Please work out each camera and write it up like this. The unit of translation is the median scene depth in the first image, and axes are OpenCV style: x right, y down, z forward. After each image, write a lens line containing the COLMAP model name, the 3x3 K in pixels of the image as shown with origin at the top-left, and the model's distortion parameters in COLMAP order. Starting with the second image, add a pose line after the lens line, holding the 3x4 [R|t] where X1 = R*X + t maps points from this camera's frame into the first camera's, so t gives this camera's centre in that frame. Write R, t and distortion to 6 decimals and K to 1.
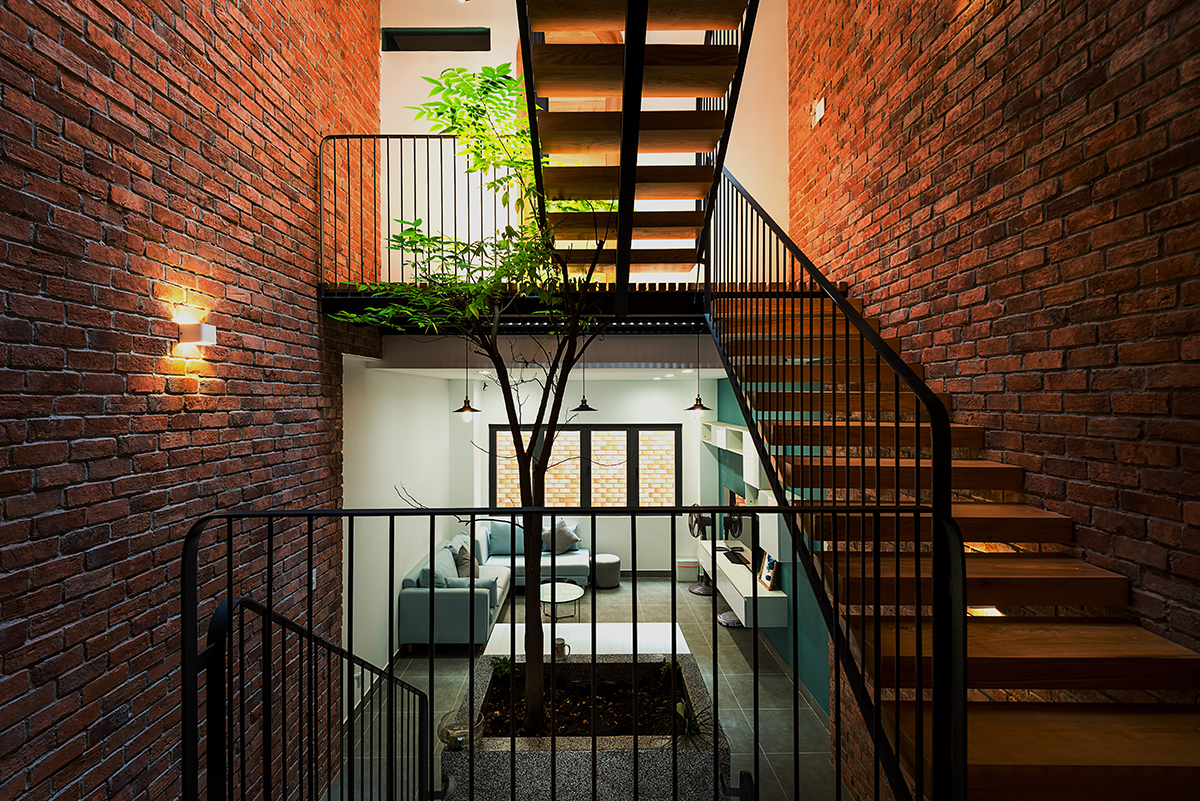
lens RADIAL K [[591.2, 0, 598.1], [0, 591.2, 398.0], [0, 0, 1]] dist [0.005108, -0.004174]
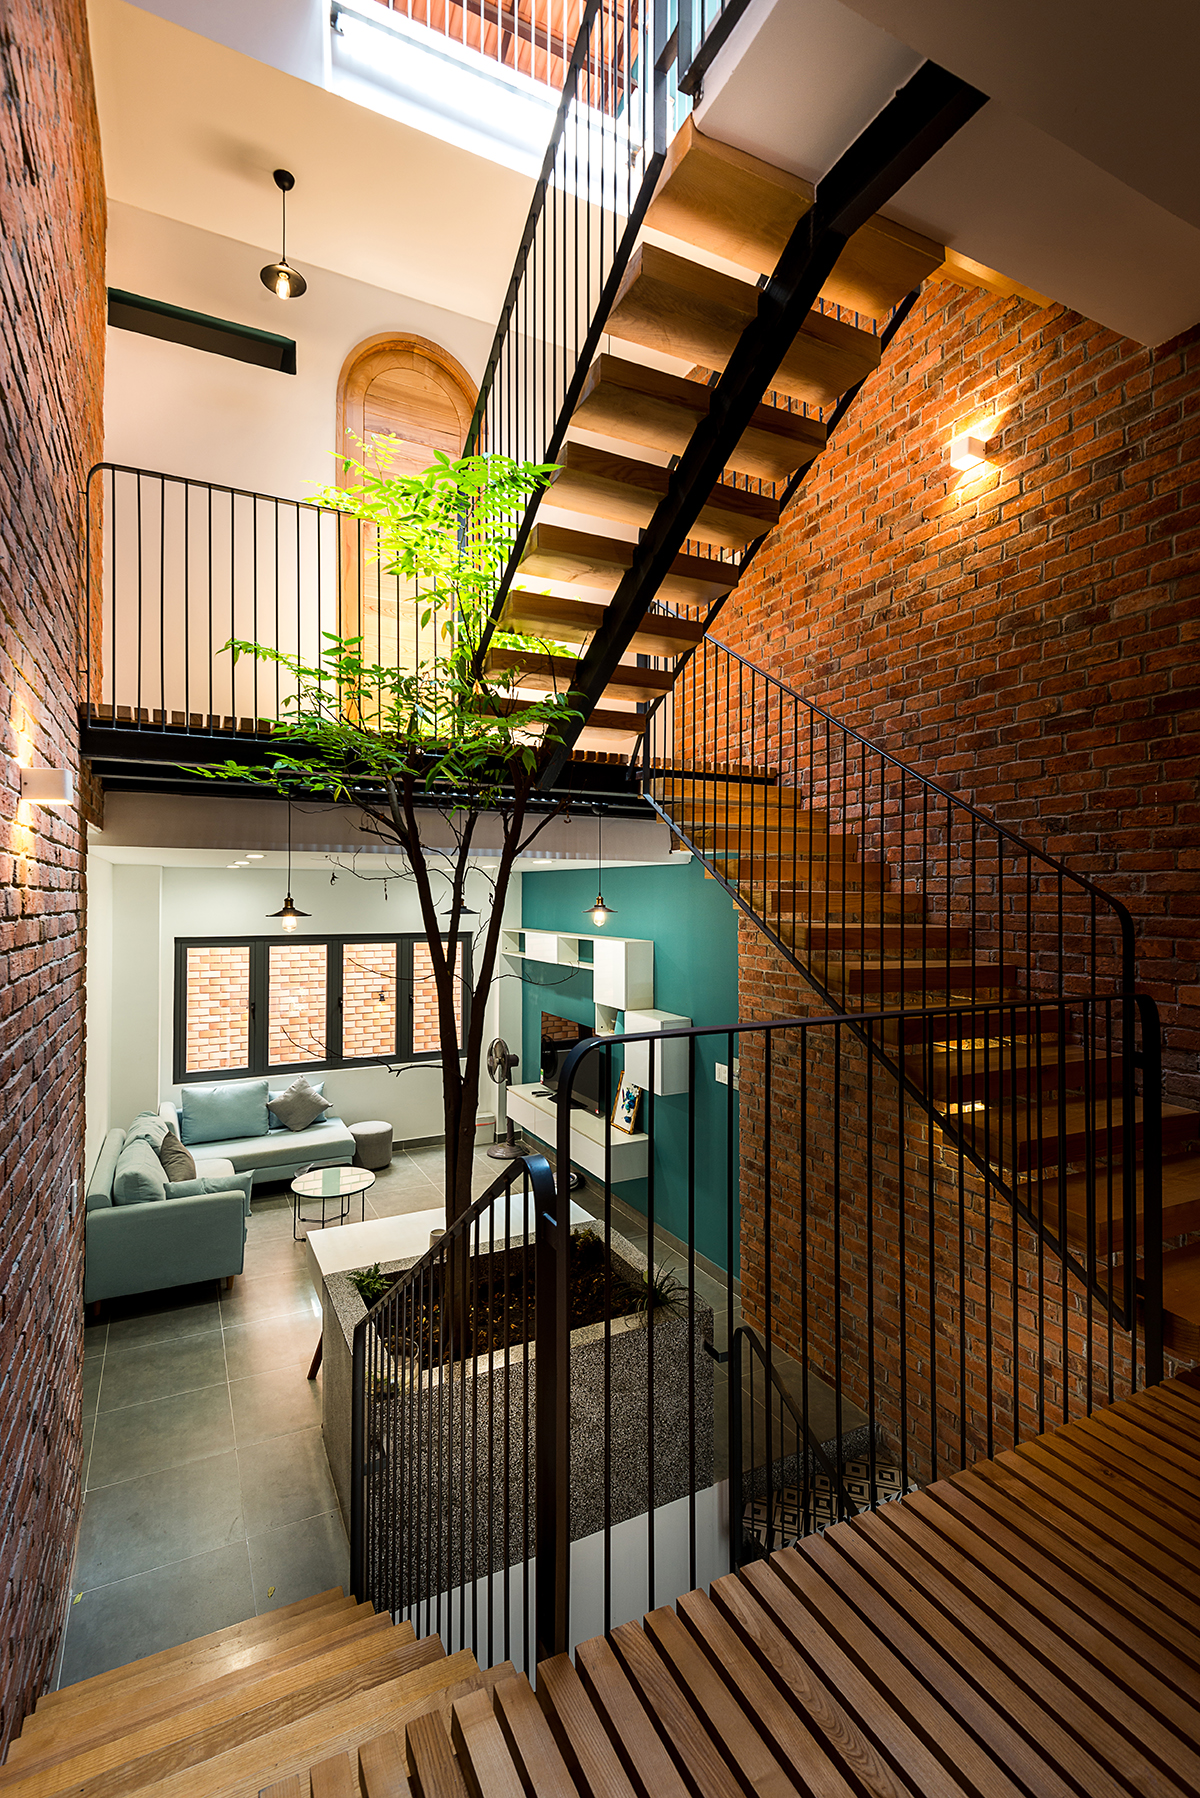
lens RADIAL K [[829.7, 0, 600.2], [0, 829.7, 897.9], [0, 0, 1]] dist [0.010622, -0.000964]
pose [[0.891881, 0.004967, 0.452244, -0.465070], [-0.005273, 0.999986, -0.000583, 0.001603], [-0.452240, -0.001865, 0.891894, 0.008352]]
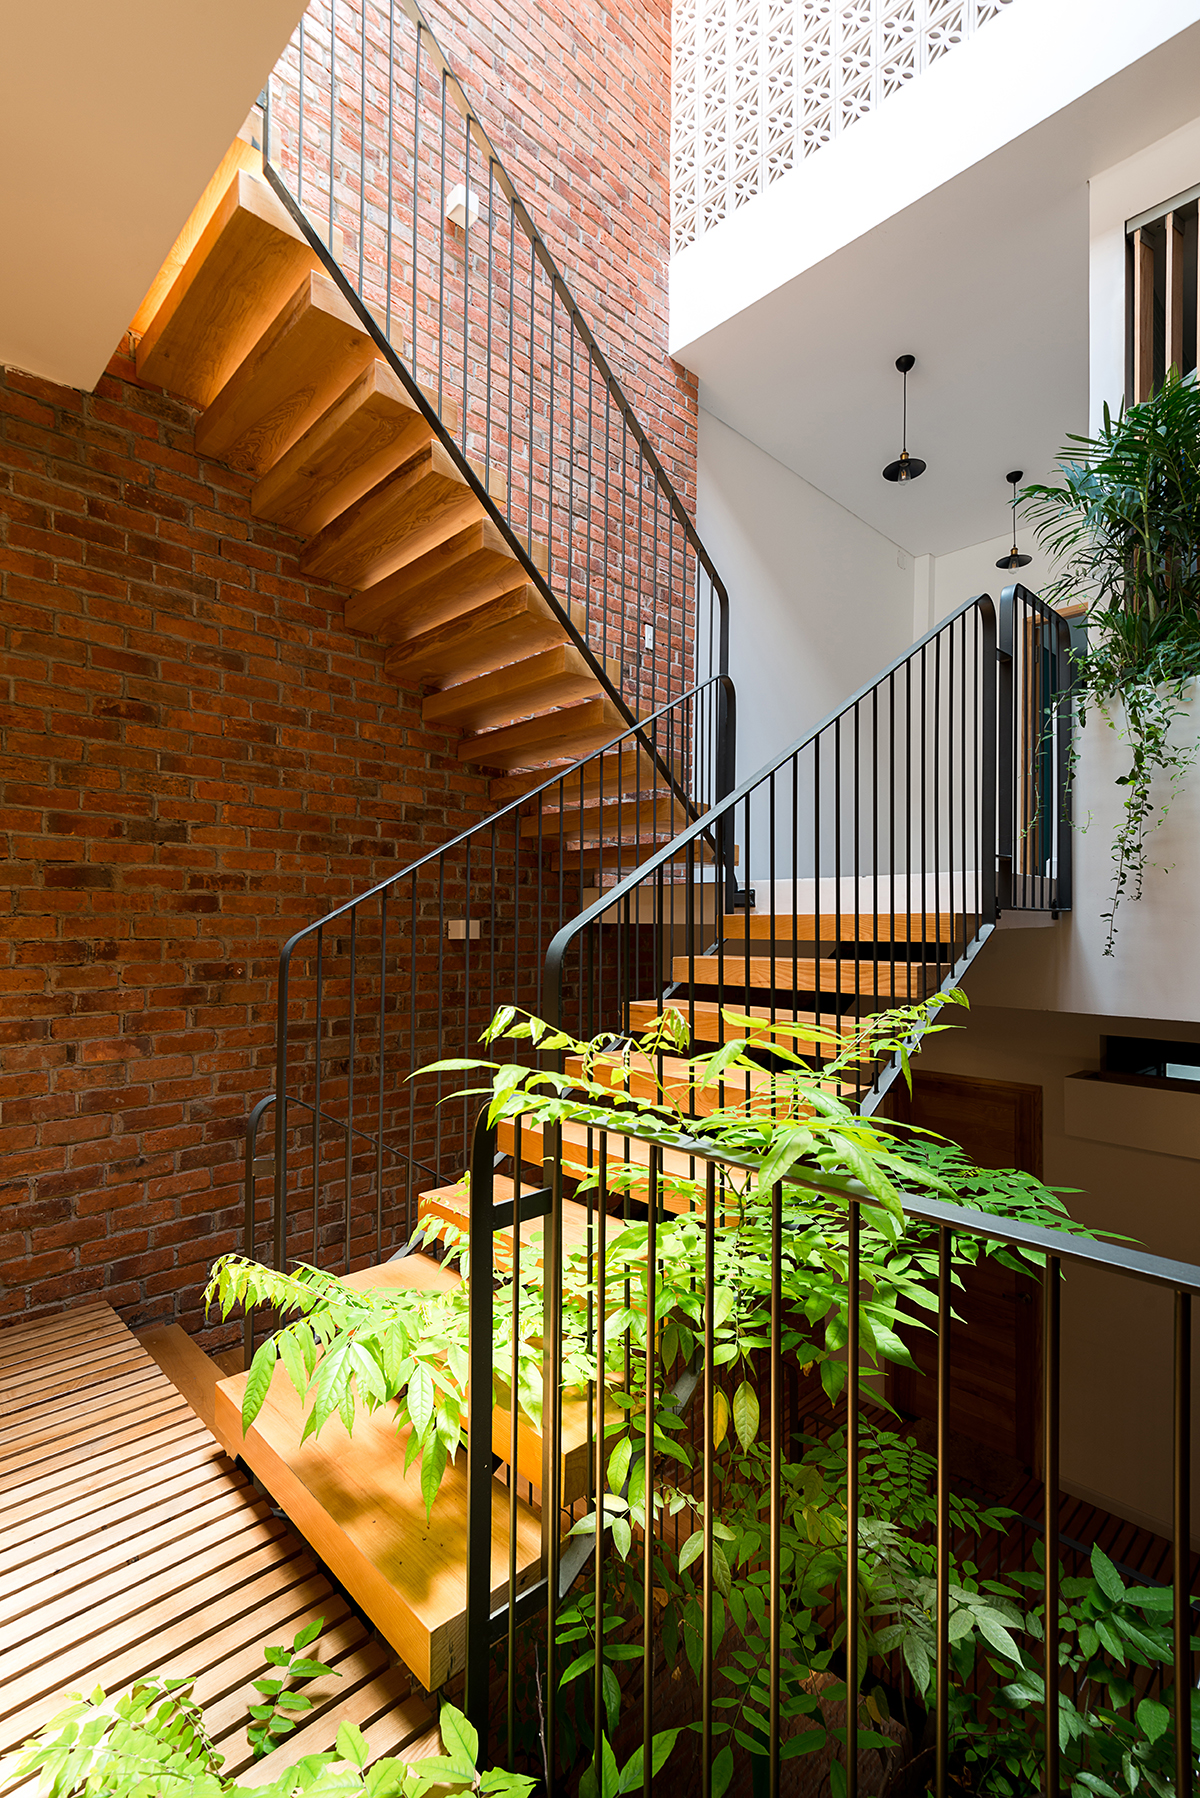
lens RADIAL K [[829.7, 0, 603.6], [0, 829.7, 893.7], [0, 0, 1]] dist [0.010622, -0.000964]
pose [[-0.694432, 0.015806, 0.719385, -0.448917], [-0.004044, 0.999657, -0.025868, -0.629618], [-0.719547, -0.020873, -0.694130, 1.453513]]
